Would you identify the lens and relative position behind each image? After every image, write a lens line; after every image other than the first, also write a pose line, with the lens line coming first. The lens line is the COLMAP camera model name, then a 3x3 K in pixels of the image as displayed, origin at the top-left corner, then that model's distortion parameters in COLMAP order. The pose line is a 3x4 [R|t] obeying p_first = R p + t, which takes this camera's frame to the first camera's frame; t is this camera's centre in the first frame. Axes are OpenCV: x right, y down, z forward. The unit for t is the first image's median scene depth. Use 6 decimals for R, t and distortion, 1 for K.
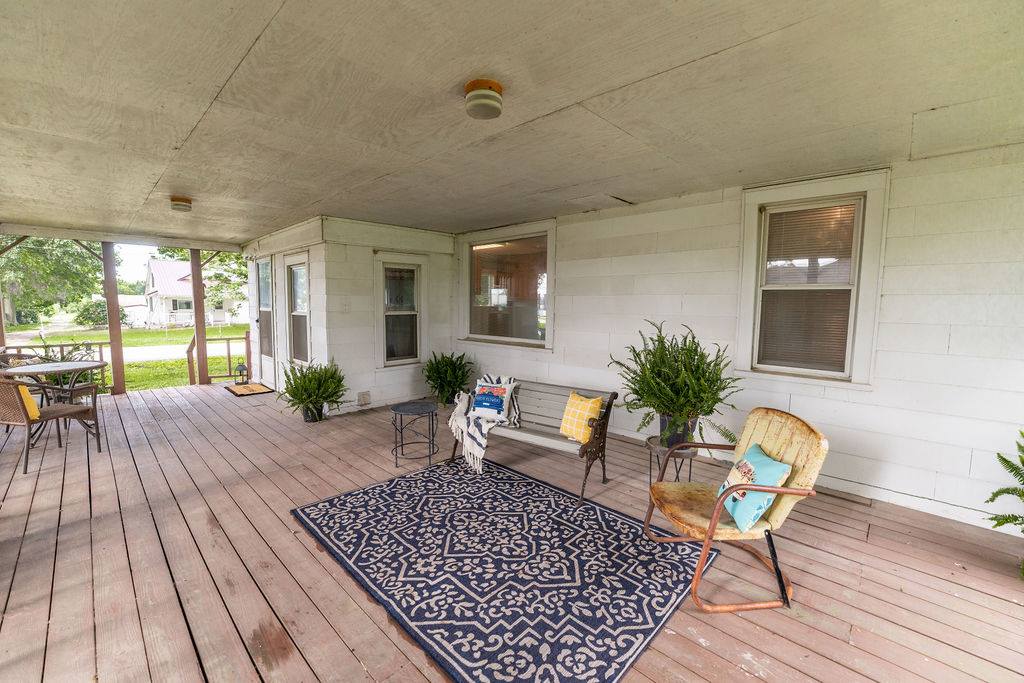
lens RADIAL K [[411.5, 0, 497.0], [0, 411.5, 338.5], [0, 0, 1]] dist [-0.023337, 0.000025]
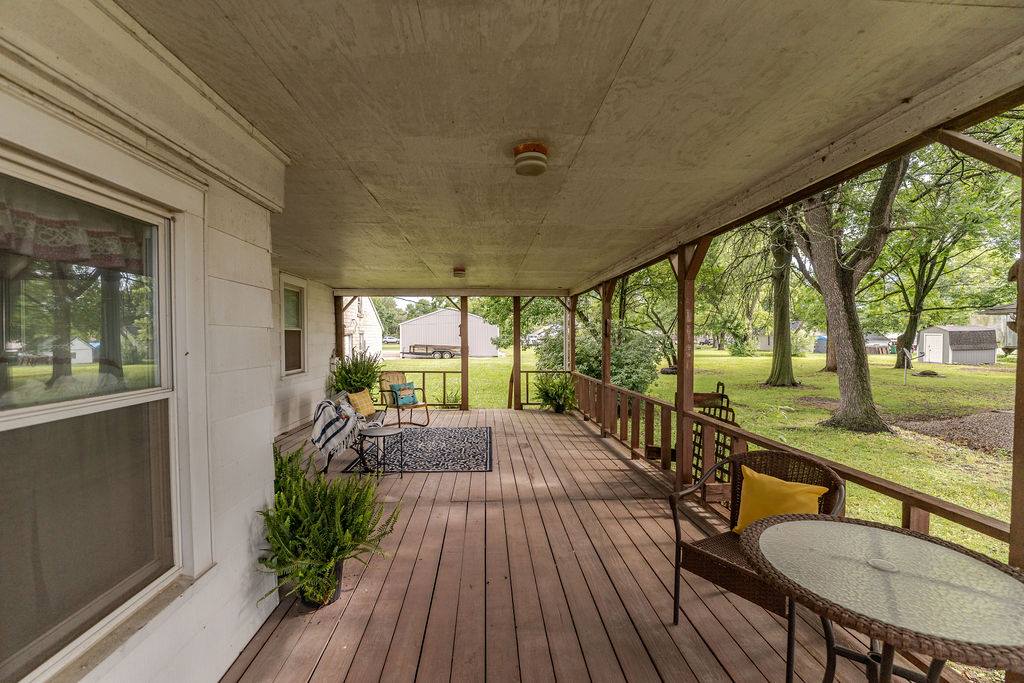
lens RADIAL K [[416.2, 0, 507.6], [0, 416.2, 343.6], [0, 0, 1]] dist [-0.026207, 0.000301]
pose [[-0.738915, -0.023455, 0.673391, -1.765577], [0.054988, 0.993961, 0.094960, -0.238117], [-0.671552, 0.107195, -0.733163, 2.268615]]
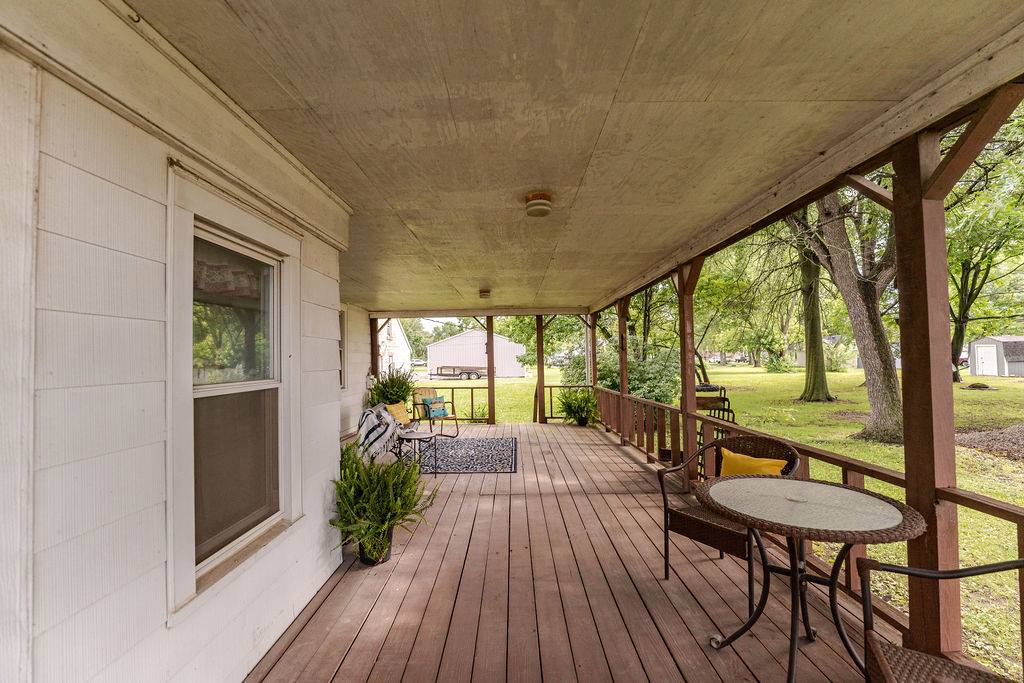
lens RADIAL K [[423.4, 0, 510.0], [0, 423.4, 340.5], [0, 0, 1]] dist [-0.025292, 0.000726]
pose [[-0.697851, 0.029883, 0.715619, -1.950850], [0.076635, 0.996509, 0.033120, -0.217526], [-0.712131, 0.077954, -0.697705, 2.428478]]
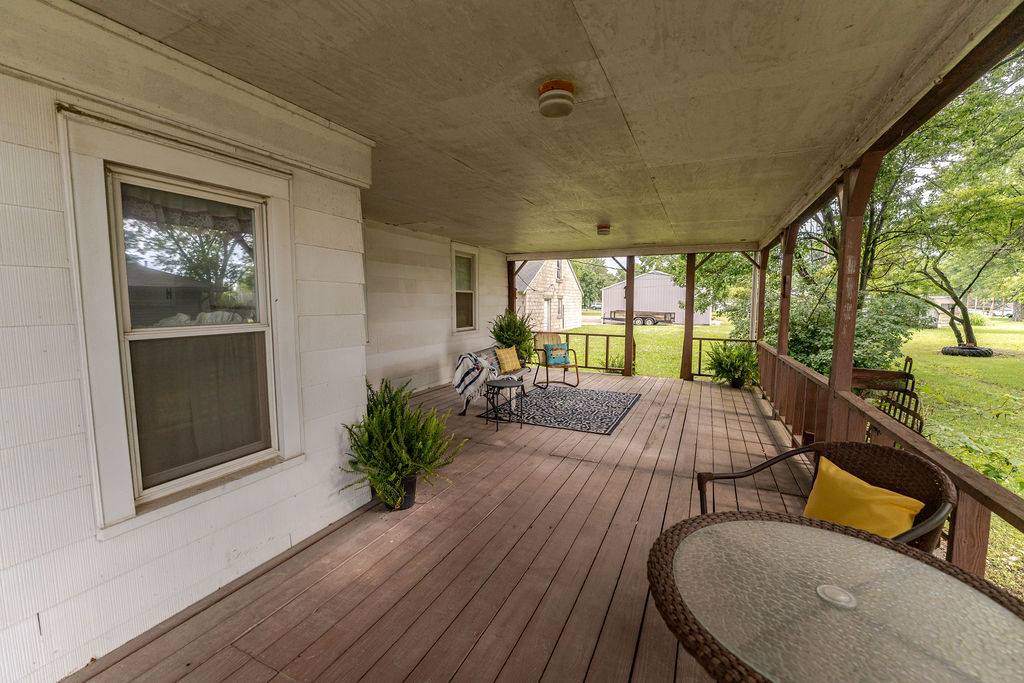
lens RADIAL K [[423.7, 0, 512.0], [0, 423.7, 341.5], [0, 0, 1]] dist [-0.032422, 0.004828]
pose [[-0.337008, -0.099572, 0.936222, -1.996246], [0.082441, 0.987451, 0.134696, -0.183228], [-0.937885, 0.122577, -0.324570, 1.973163]]
